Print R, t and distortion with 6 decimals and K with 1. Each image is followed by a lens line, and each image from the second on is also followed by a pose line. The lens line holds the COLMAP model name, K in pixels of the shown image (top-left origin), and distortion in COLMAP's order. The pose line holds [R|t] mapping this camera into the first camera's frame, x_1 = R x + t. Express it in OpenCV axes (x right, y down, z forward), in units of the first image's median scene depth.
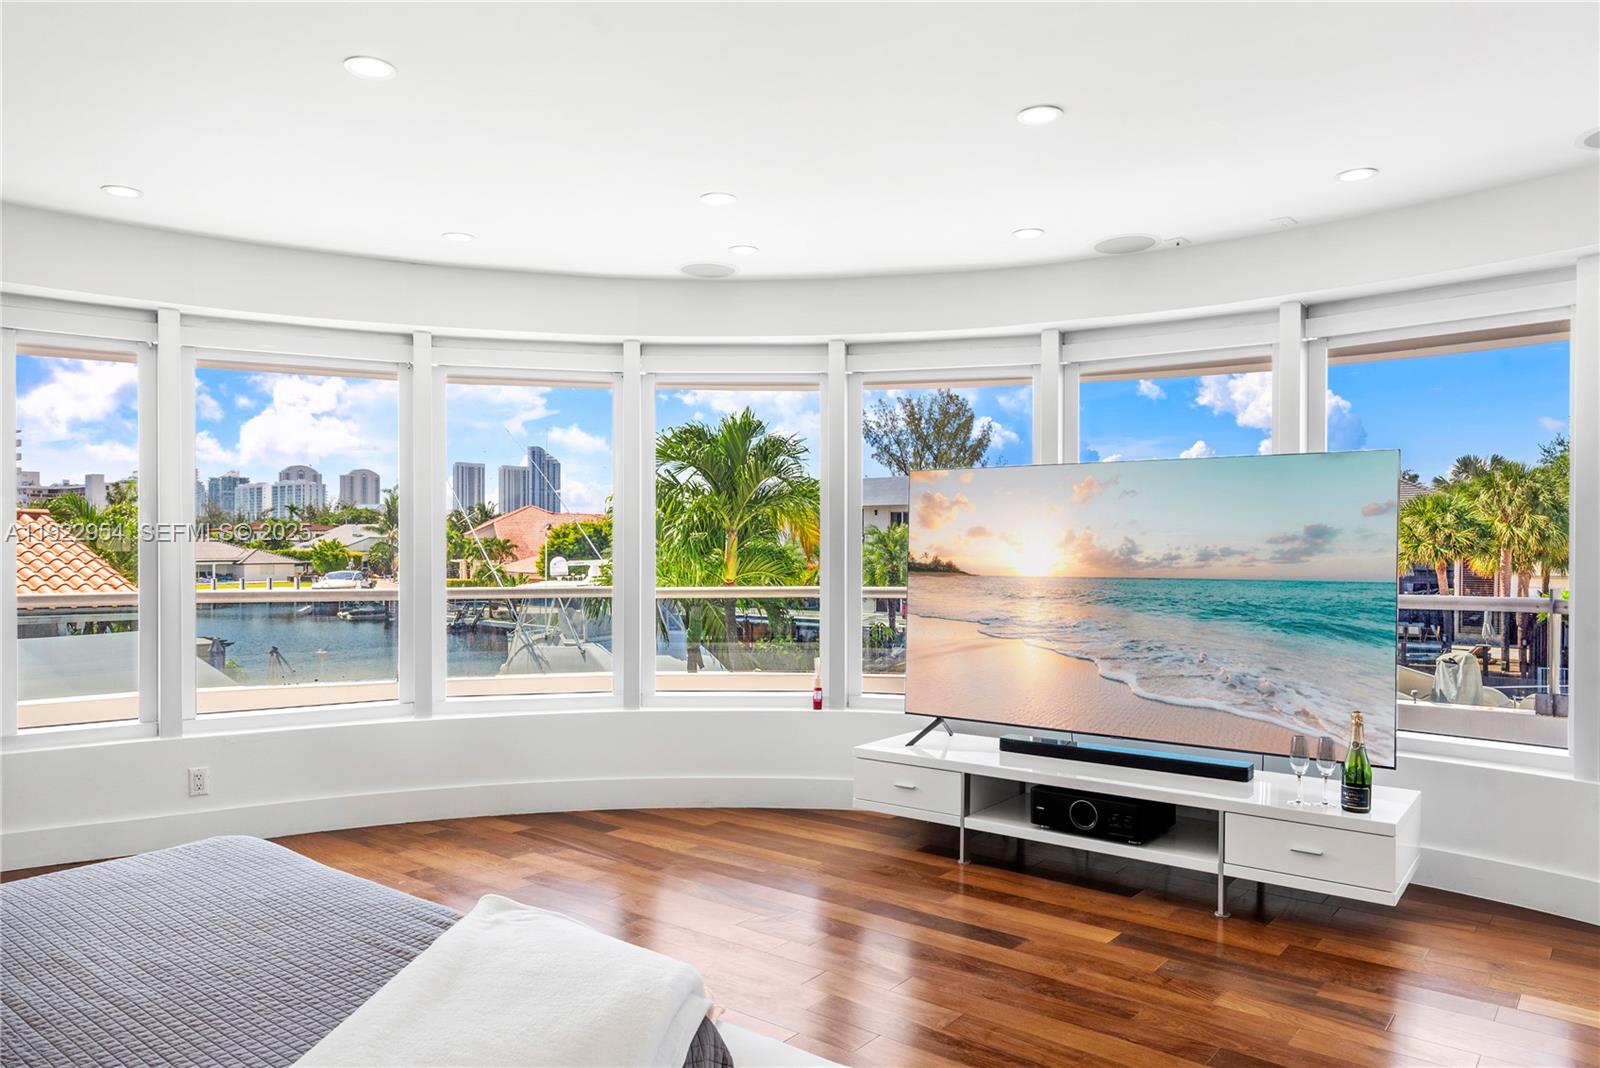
lens RADIAL K [[1063.9, 0, 799.2], [0, 1063.9, 568.7], [0, 0, 1]] dist [0.015030, -0.008907]
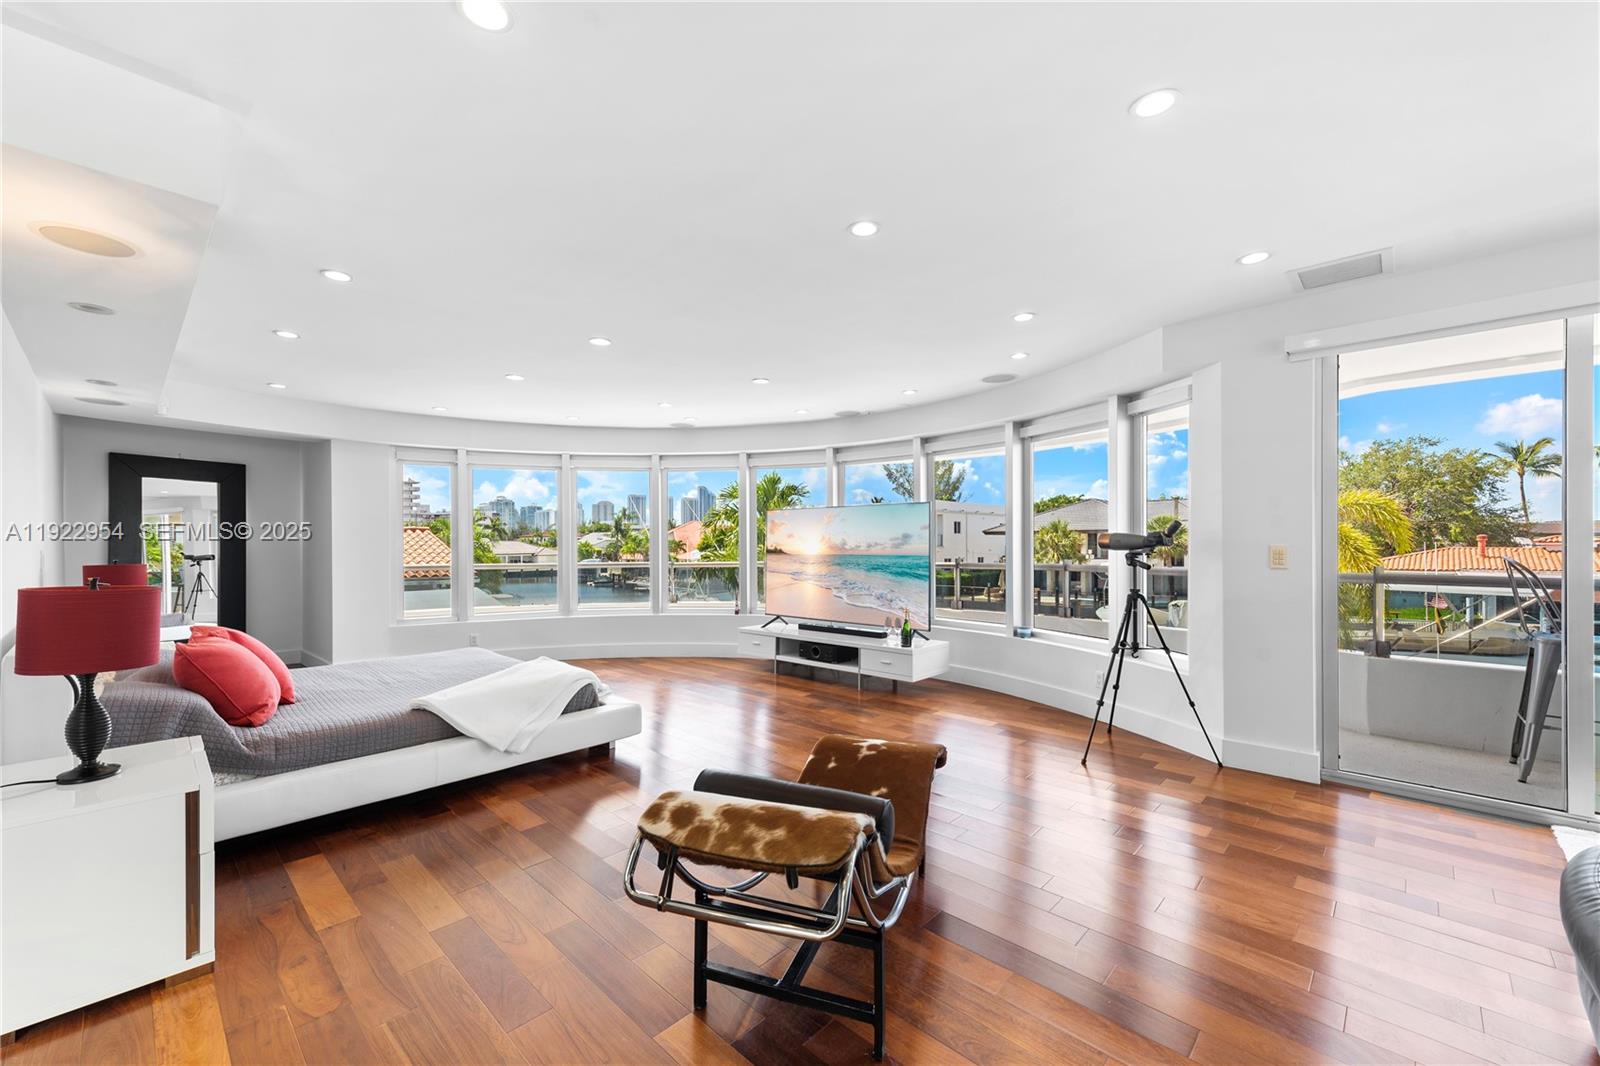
lens RADIAL K [[628.7, 0, 803.4], [0, 628.7, 547.3], [0, 0, 1]] dist [0.008150, -0.000176]
pose [[0.996564, -0.006798, -0.082546, 0.306298], [0.005589, 0.999874, -0.014872, 0.011409], [0.082636, 0.014360, 0.996476, -0.373558]]
